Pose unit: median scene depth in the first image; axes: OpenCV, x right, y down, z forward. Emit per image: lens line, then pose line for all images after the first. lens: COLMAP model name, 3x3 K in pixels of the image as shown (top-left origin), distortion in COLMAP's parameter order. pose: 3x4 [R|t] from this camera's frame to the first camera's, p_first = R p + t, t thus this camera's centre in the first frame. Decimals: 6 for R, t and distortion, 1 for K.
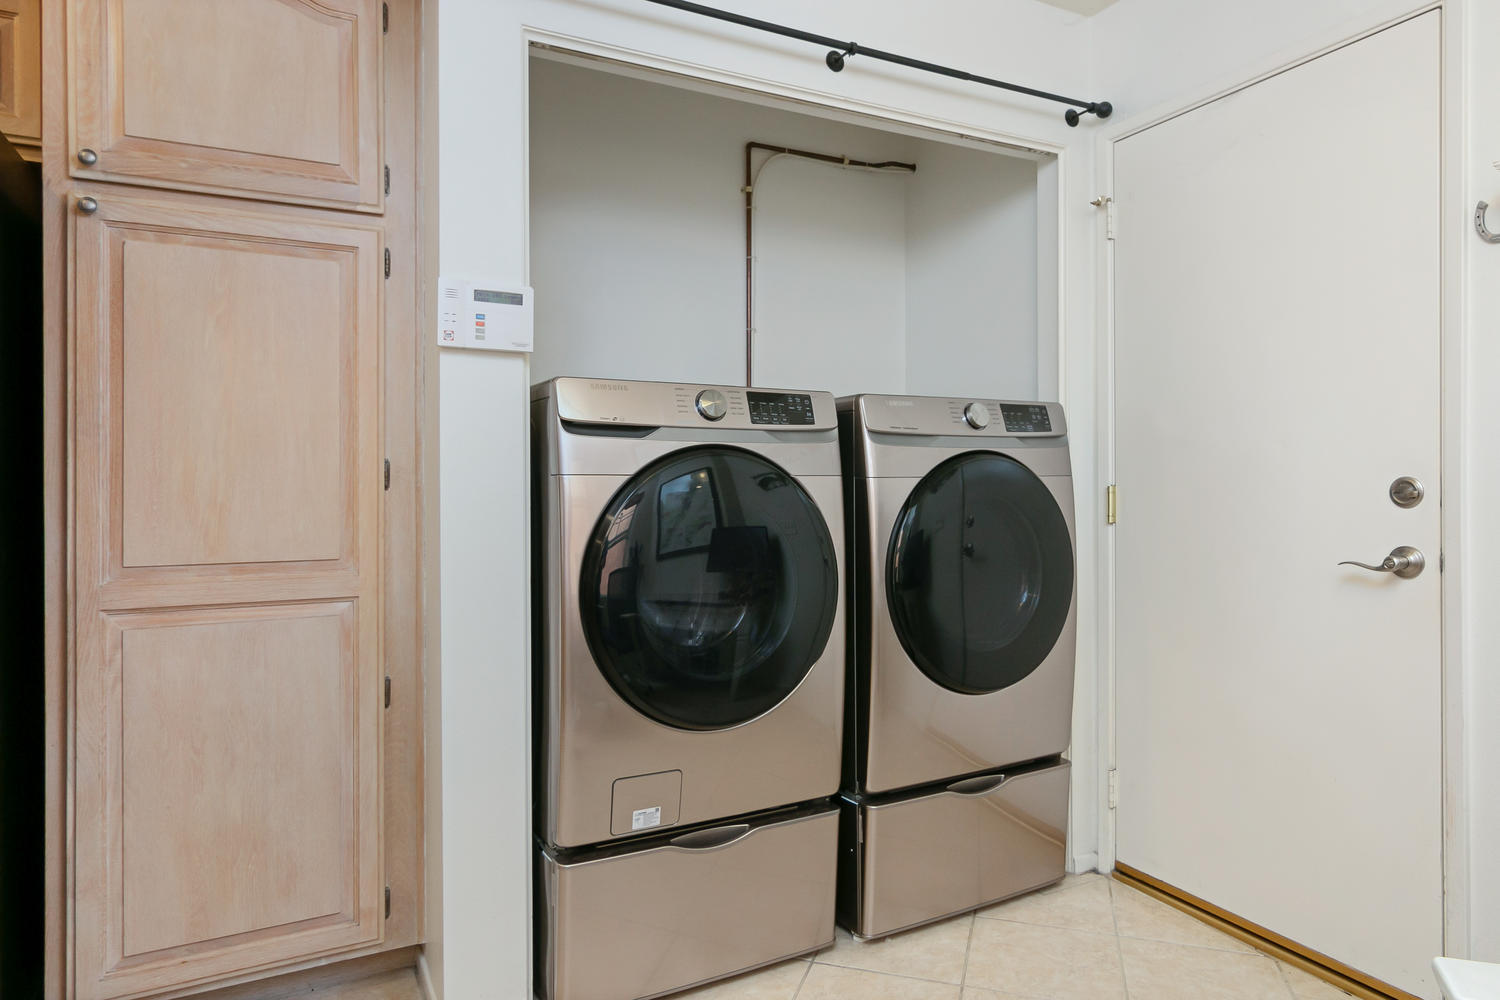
lens RADIAL K [[932.5, 0, 640.3], [0, 932.5, 455.2], [0, 0, 1]] dist [-0.032008, -0.000180]
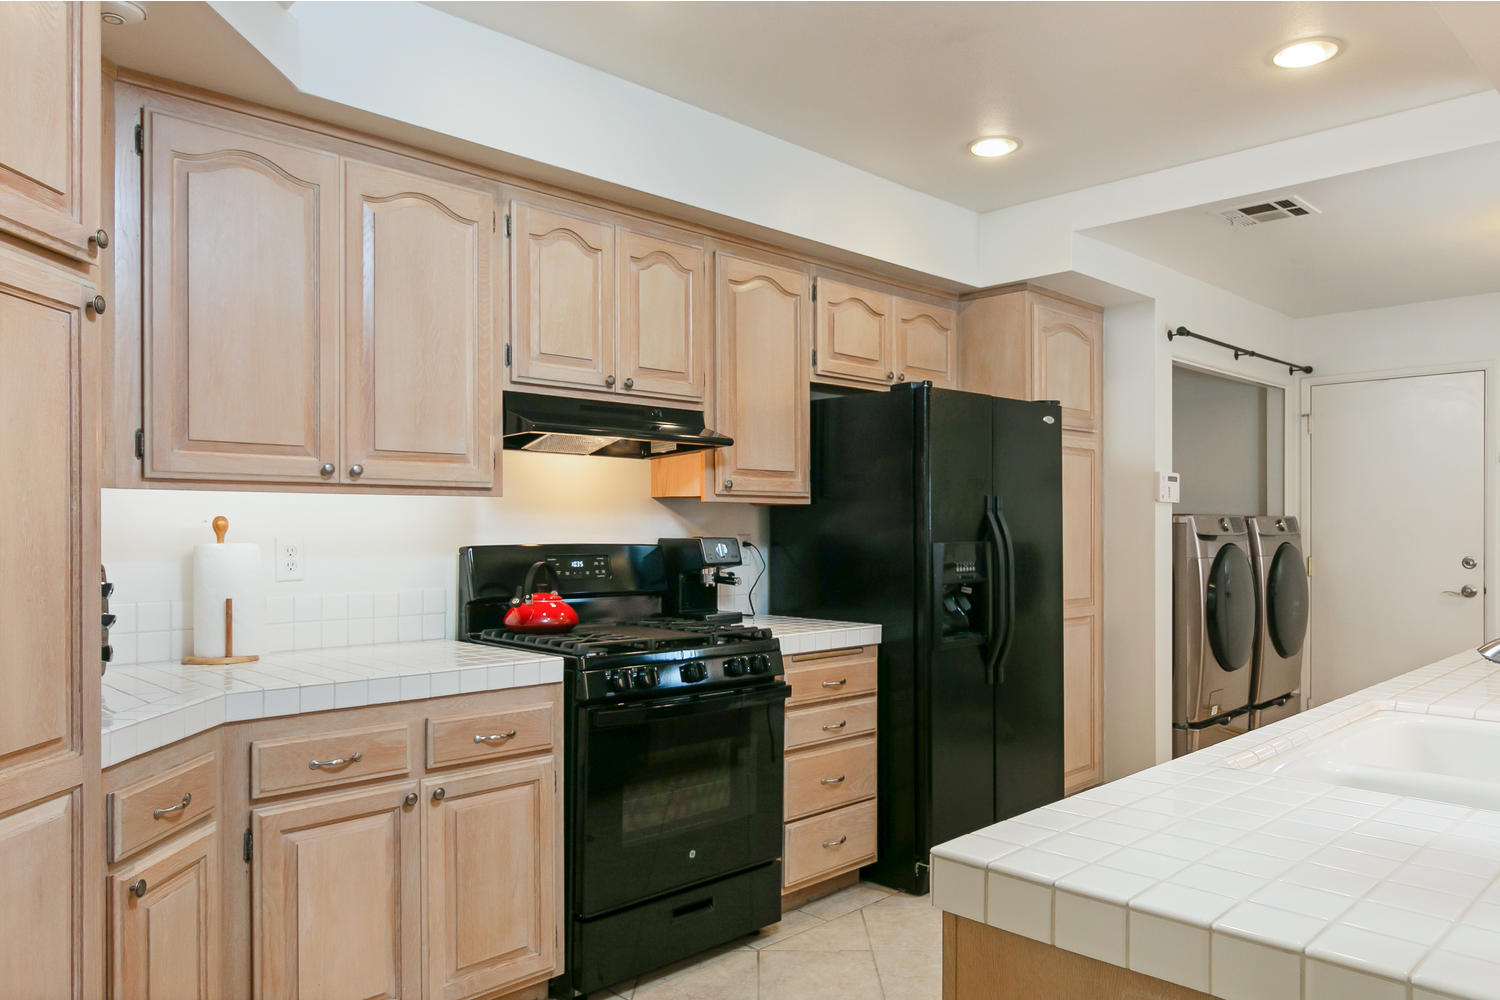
lens RADIAL K [[1024.0, 0, 750.0], [0, 1024.0, 500.0], [0, 0, 1]] dist [-0.000769, 0.003861]
pose [[0.950780, 0.015276, 0.309490, -1.591478], [-0.010069, 0.999780, -0.018416, -0.049099], [-0.309703, 0.014393, 0.950724, -0.877359]]
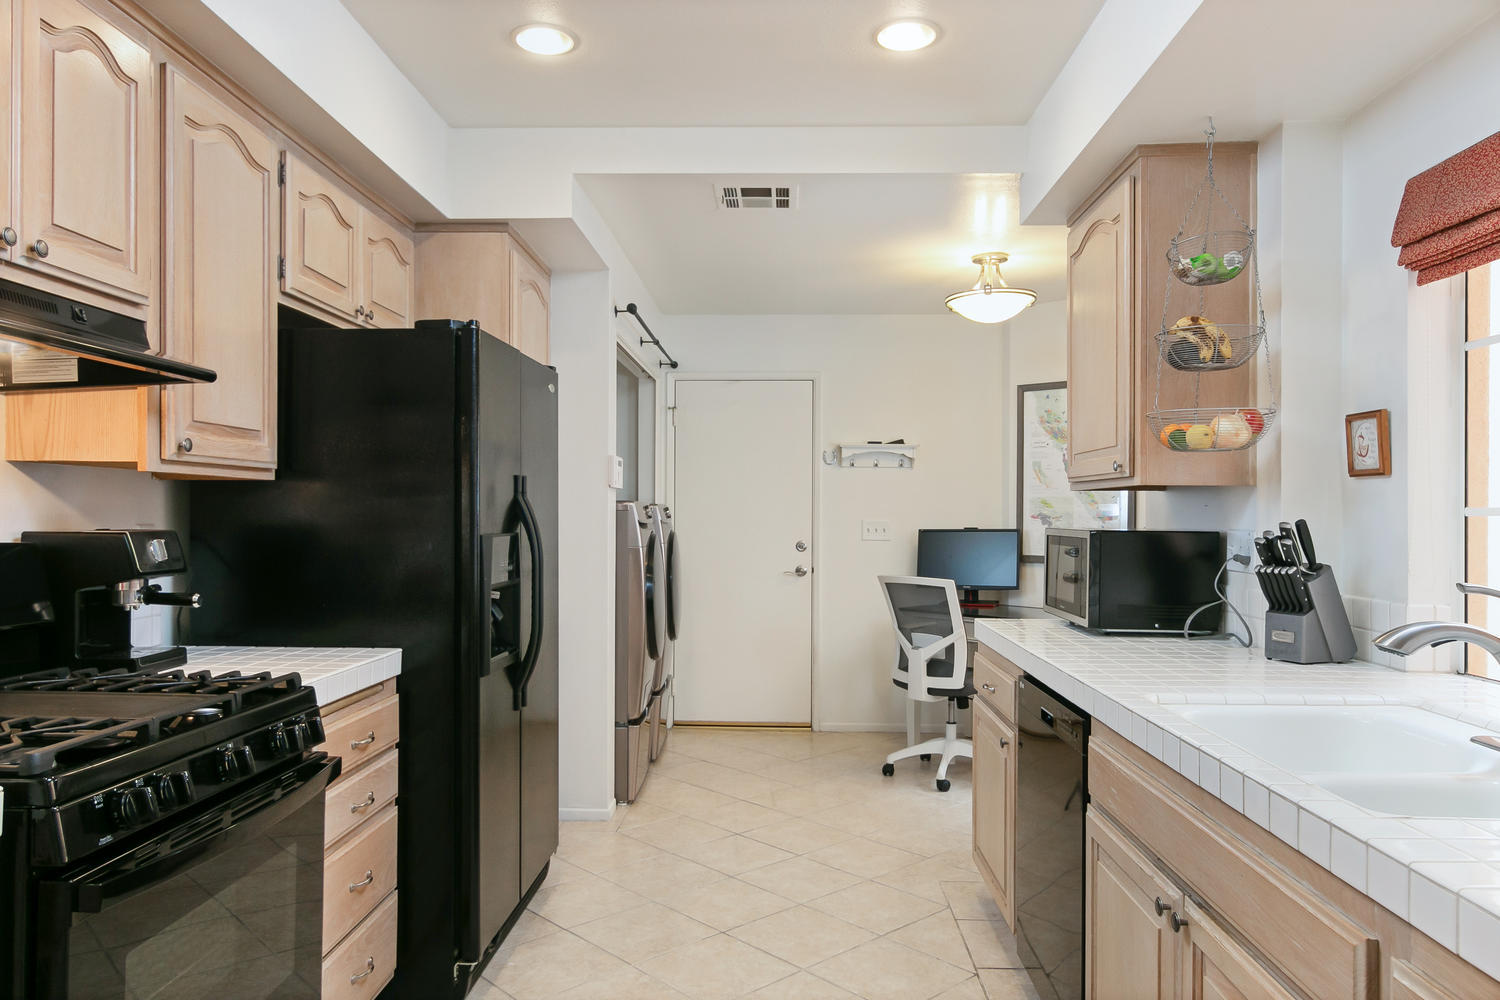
lens RADIAL K [[1024.0, 0, 750.0], [0, 1024.0, 500.0], [0, 0, 1]] dist [-0.000769, 0.003861]
pose [[0.489212, 0.021921, 0.871890, -1.717635], [-0.018949, 0.999715, -0.014503, -0.045436], [-0.871959, -0.009426, 0.489488, -0.350971]]
